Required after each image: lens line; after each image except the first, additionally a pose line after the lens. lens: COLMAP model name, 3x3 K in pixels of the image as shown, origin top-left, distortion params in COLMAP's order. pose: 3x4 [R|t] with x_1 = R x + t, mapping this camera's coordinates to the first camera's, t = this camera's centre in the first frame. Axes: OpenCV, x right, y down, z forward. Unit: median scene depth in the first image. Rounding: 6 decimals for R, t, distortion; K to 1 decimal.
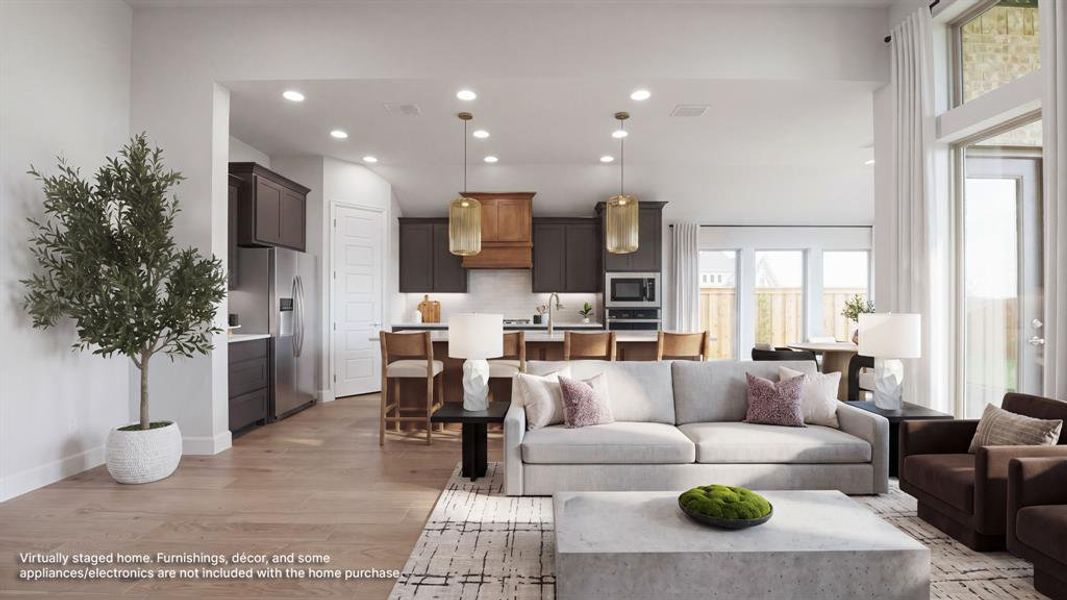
lens RADIAL K [[441.8, 0, 533.5], [0, 441.8, 300.0], [0, 0, 1]] dist [-0.000726, -0.000087]
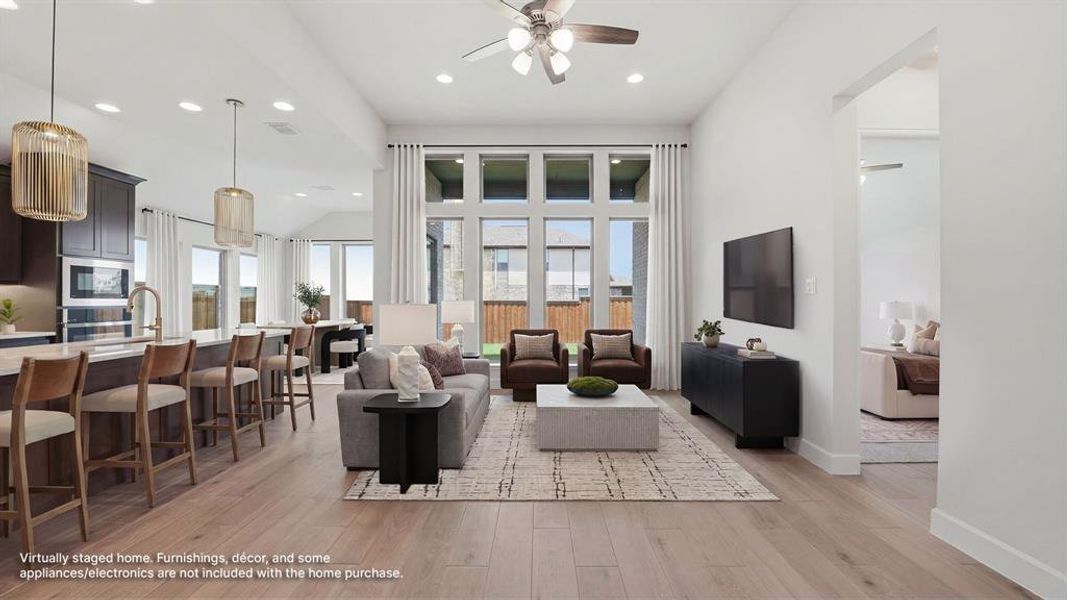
lens RADIAL K [[441.8, 0, 533.5], [0, 441.8, 300.0], [0, 0, 1]] dist [-0.000726, -0.000087]
pose [[-0.005496, 0.006486, 0.999964, -0.537333], [-0.008624, 0.999941, -0.006533, 0.004216], [-0.999948, -0.008659, -0.005440, 0.259797]]
